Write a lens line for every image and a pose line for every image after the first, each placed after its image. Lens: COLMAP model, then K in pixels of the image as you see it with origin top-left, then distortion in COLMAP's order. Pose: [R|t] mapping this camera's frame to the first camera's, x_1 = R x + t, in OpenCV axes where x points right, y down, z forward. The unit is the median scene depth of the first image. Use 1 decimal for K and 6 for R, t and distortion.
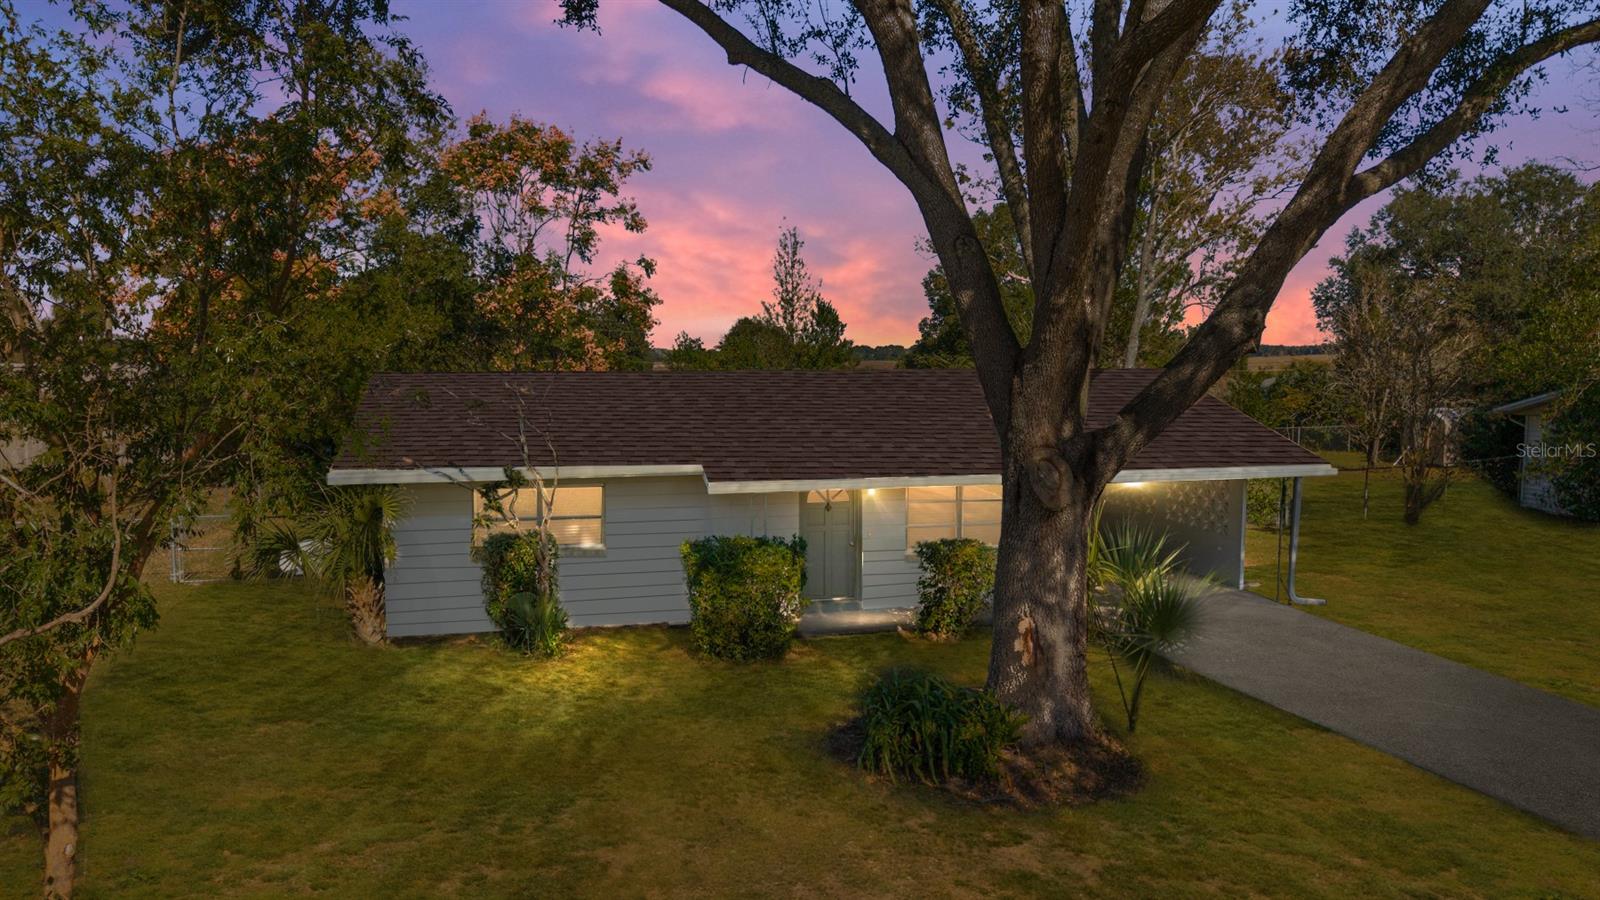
lens RADIAL K [[1072.0, 0, 792.7], [0, 1072.0, 561.6], [0, 0, 1]] dist [0.002592, -0.000506]
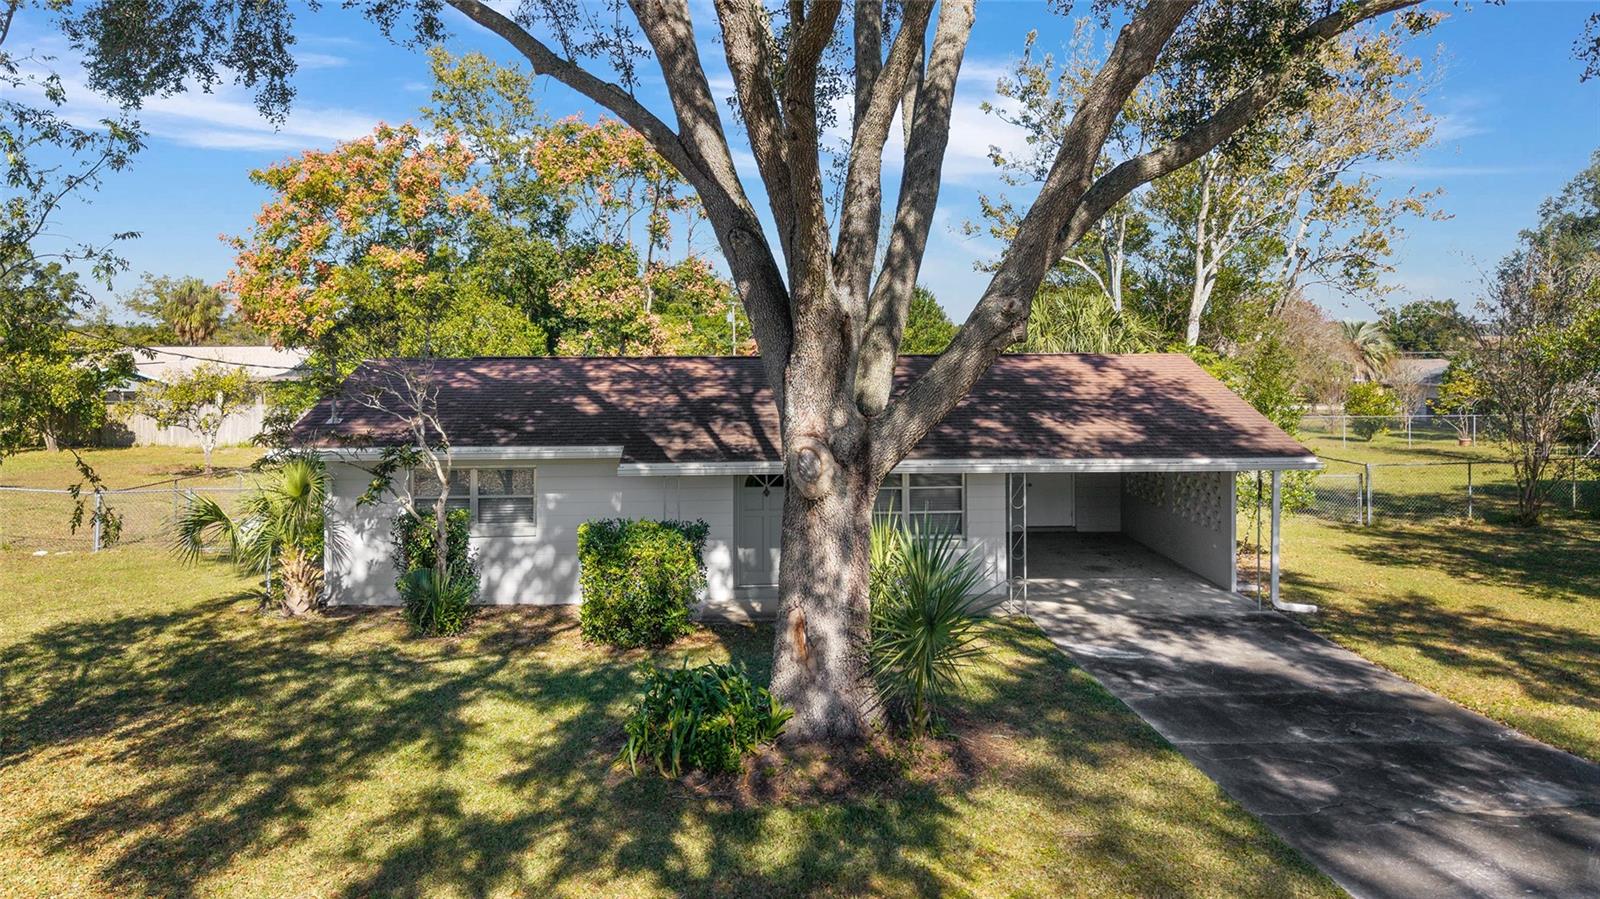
lens RADIAL K [[1108.4, 0, 776.3], [0, 1108.4, 446.6], [0, 0, 1]] dist [0.023820, -0.003264]
pose [[0.985611, 0.015015, -0.168358, 0.370251], [-0.030575, 0.995453, -0.090215, -0.002496], [0.166238, 0.094065, 0.981589, -0.011463]]
